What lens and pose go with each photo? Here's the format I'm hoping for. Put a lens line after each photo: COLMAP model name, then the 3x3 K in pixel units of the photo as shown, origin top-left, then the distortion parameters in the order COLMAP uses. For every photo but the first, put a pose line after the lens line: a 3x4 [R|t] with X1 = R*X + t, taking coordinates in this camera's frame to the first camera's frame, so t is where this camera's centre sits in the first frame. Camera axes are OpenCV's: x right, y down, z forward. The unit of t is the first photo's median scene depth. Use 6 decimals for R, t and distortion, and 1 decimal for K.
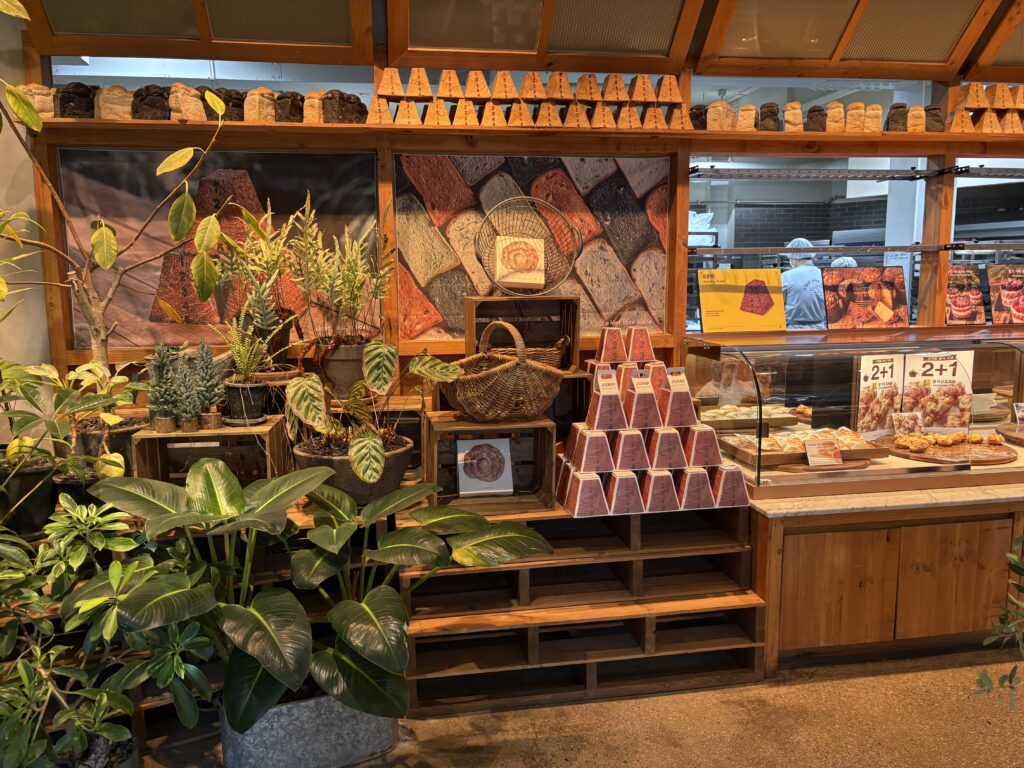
lens RADIAL K [[643.1, 0, 512.0], [0, 643.1, 384.0], [0, 0, 1]] dist [0.002179, 0.001060]
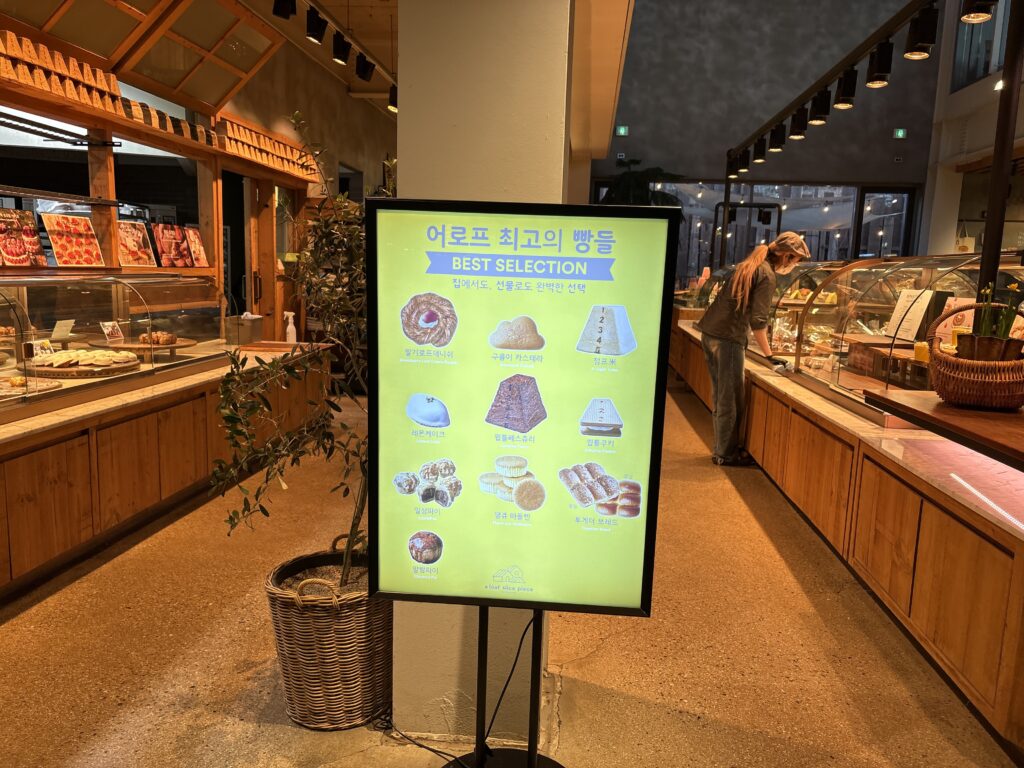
lens RADIAL K [[784.3, 0, 512.0], [0, 784.3, 384.0], [0, 0, 1]] dist [0.073343, -0.089413]
pose [[0.225084, -0.107671, 0.968372, -0.561496], [0.057994, 0.993594, 0.096995, 0.028982], [-0.972612, 0.034328, 0.229886, -0.090935]]
